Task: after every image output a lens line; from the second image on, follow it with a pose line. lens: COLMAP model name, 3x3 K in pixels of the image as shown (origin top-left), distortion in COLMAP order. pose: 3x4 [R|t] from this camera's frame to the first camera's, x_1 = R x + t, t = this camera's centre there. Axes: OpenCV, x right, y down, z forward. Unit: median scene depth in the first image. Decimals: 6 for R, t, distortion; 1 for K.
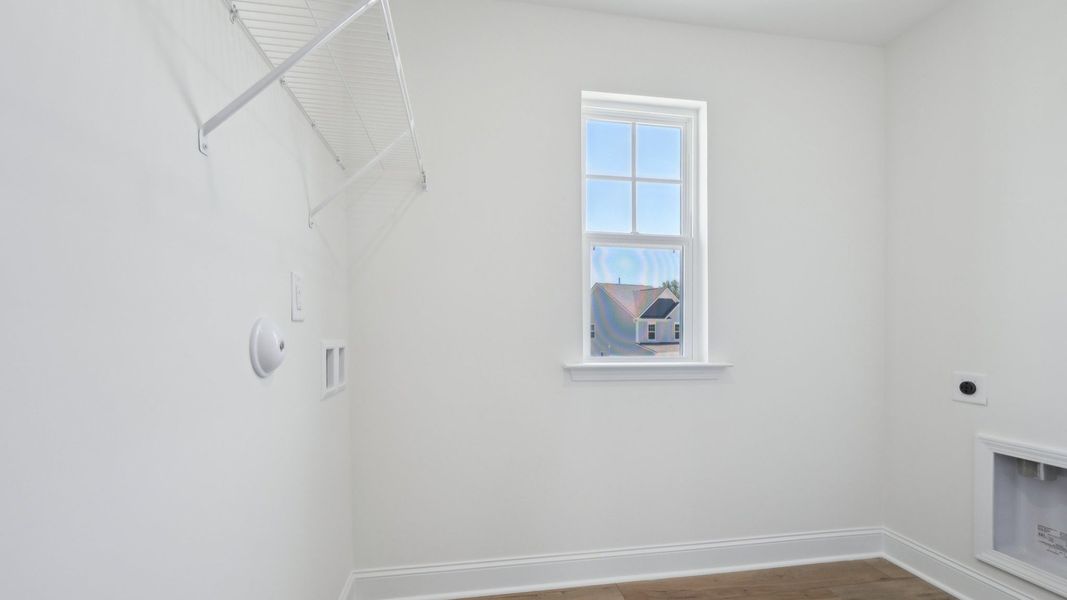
lens RADIAL K [[425.0, 0, 532.9], [0, 425.0, 340.4], [0, 0, 1]] dist [0.000025, -0.000154]
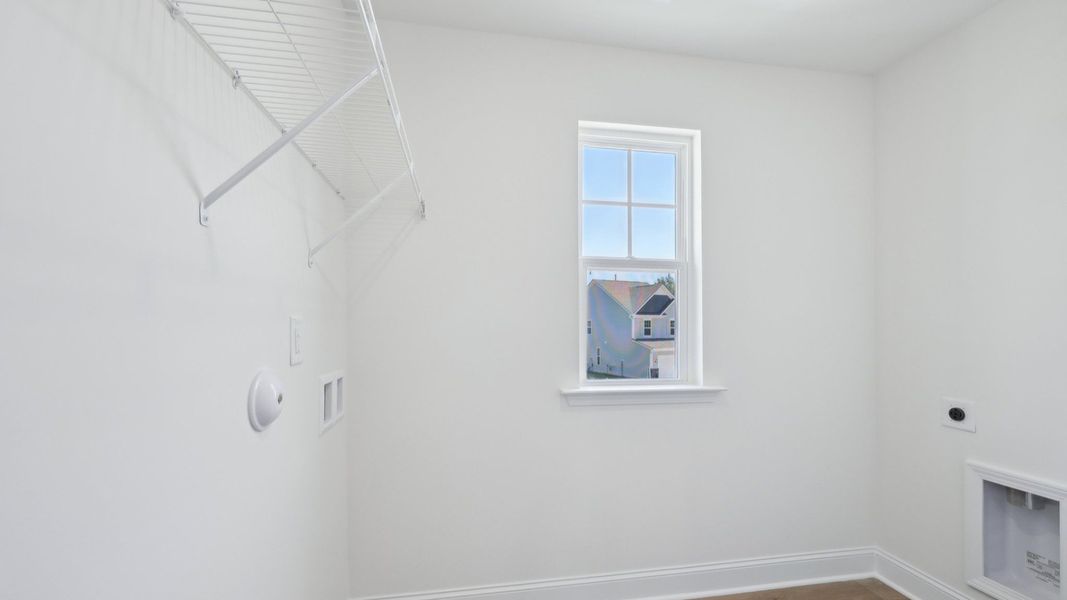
lens RADIAL K [[420.1, 0, 534.1], [0, 420.1, 304.2], [0, 0, 1]] dist [-0.000797, 0.000066]
pose [[0.999954, 0.003161, 0.009101, 0.000202], [-0.003018, 0.999872, -0.015686, -0.130424], [-0.009149, 0.015658, 0.999836, -0.000814]]
